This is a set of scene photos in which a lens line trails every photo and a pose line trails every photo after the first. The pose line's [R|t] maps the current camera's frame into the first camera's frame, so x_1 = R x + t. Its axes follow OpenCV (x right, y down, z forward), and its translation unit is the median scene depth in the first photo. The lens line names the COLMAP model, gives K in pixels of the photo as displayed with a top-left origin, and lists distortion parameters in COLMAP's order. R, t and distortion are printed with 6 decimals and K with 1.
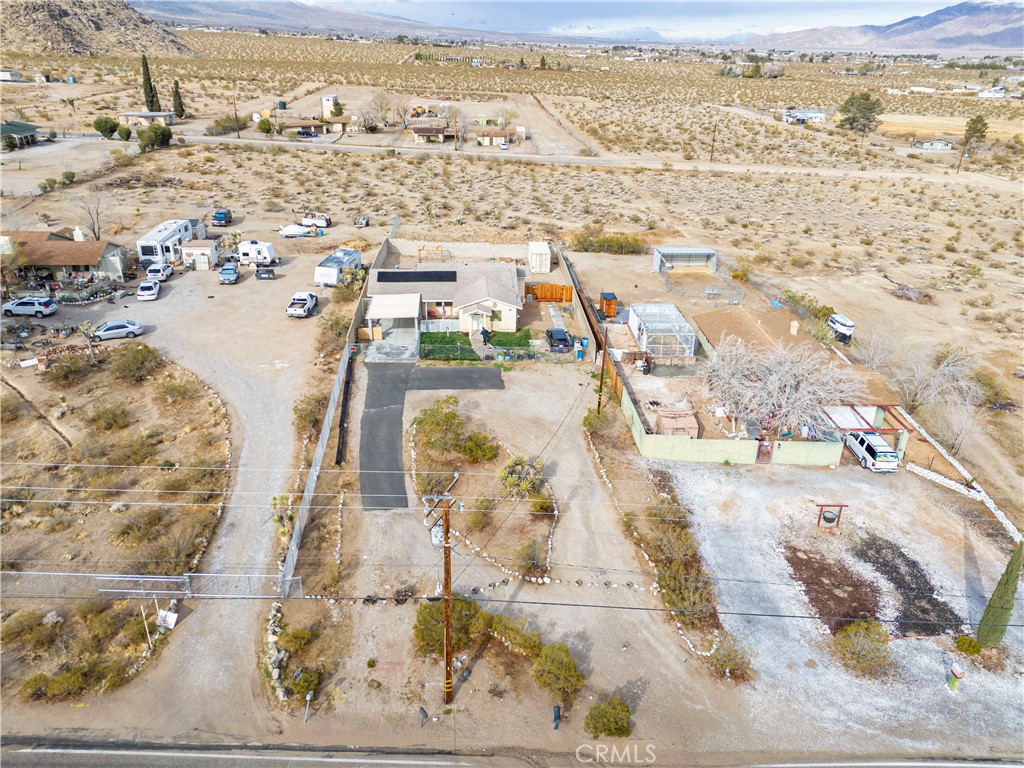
lens RADIAL K [[750.9, 0, 517.3], [0, 750.9, 390.0], [0, 0, 1]] dist [0.066396, -0.054715]
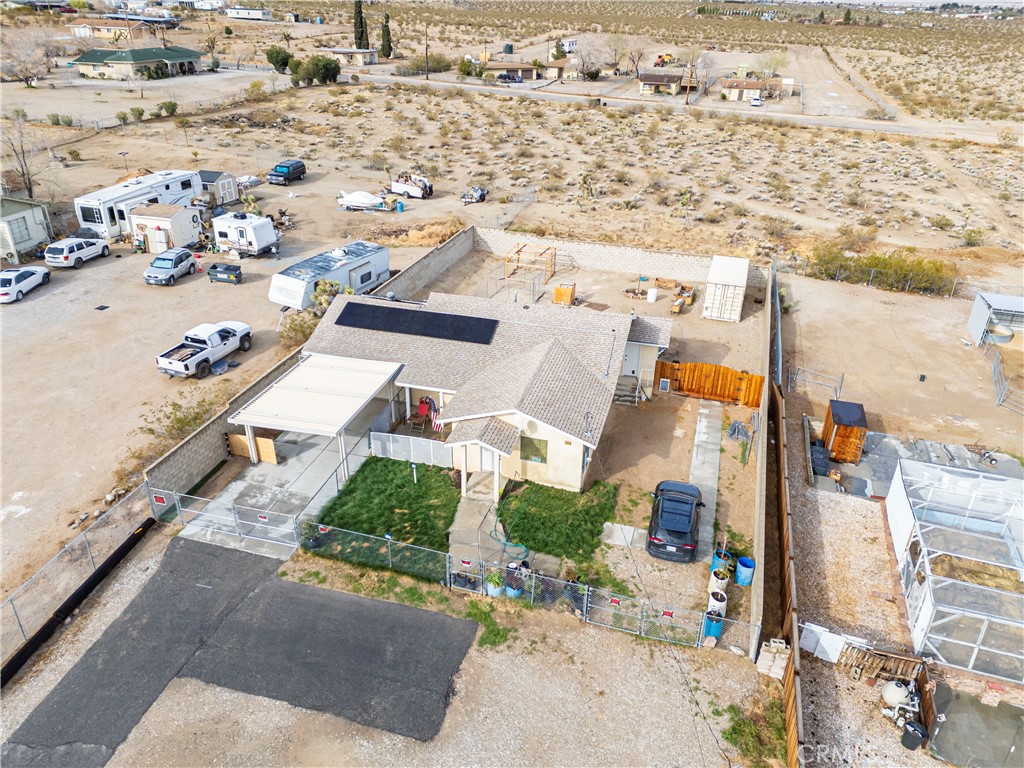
lens RADIAL K [[750.9, 0, 511.9], [0, 750.9, 381.6], [0, 0, 1]] dist [0.066396, -0.054715]
pose [[0.938447, 0.157407, -0.307473, 0.044521], [-0.147876, 0.987519, 0.054212, -0.085654], [0.312169, -0.005407, 0.950011, 0.324867]]
